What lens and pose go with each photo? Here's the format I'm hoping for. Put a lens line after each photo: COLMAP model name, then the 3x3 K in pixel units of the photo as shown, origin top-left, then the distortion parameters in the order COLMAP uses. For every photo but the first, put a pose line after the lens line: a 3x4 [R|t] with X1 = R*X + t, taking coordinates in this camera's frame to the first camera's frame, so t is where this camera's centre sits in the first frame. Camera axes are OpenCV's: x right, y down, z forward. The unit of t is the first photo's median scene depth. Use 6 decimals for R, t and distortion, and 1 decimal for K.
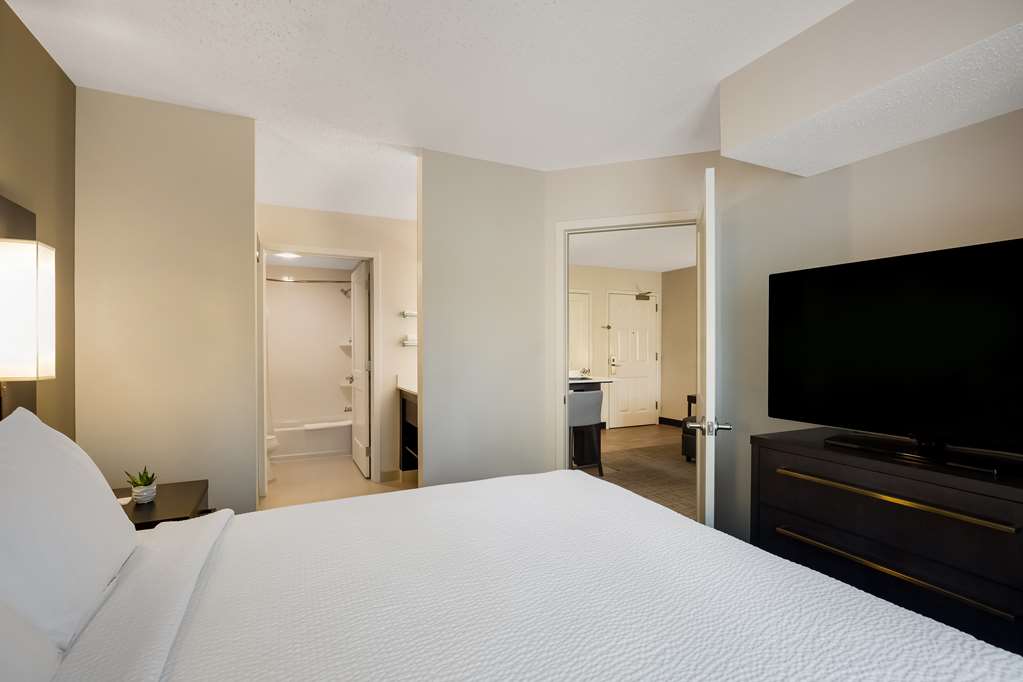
lens RADIAL K [[467.2, 0, 508.2], [0, 467.2, 343.8], [0, 0, 1]] dist [-0.017043, 0.001105]
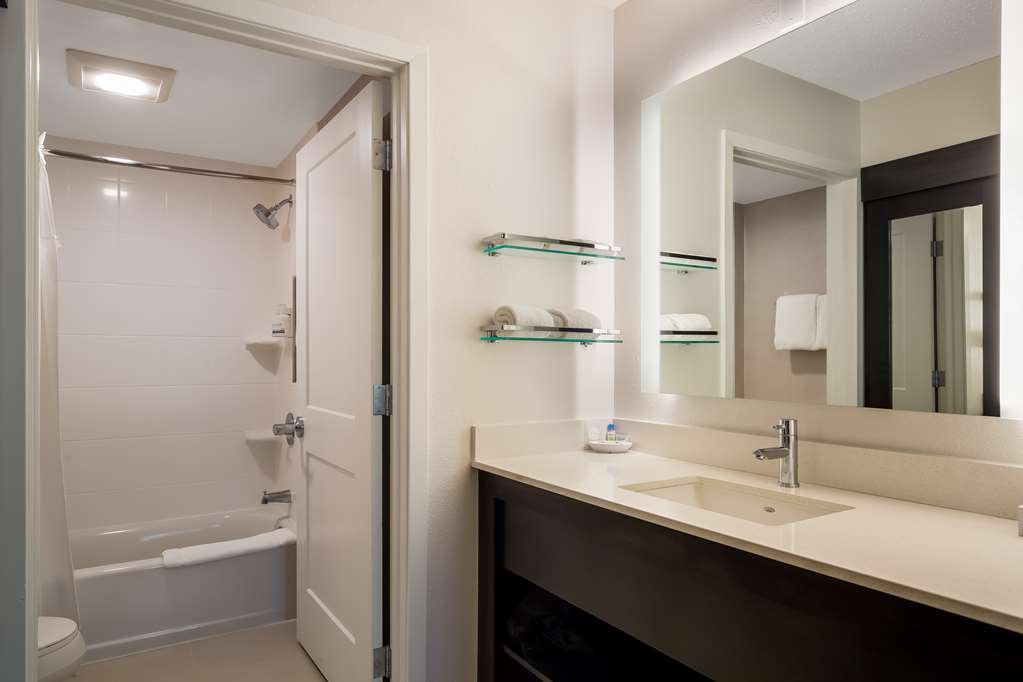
lens RADIAL K [[648.3, 0, 514.3], [0, 648.3, 343.5], [0, 0, 1]] dist [0.005870, 0.001779]
pose [[0.993504, 0.001074, 0.113793, -0.254034], [-0.000434, 0.999984, -0.005651, 0.009840], [-0.113798, 0.005564, 0.993488, 0.524801]]
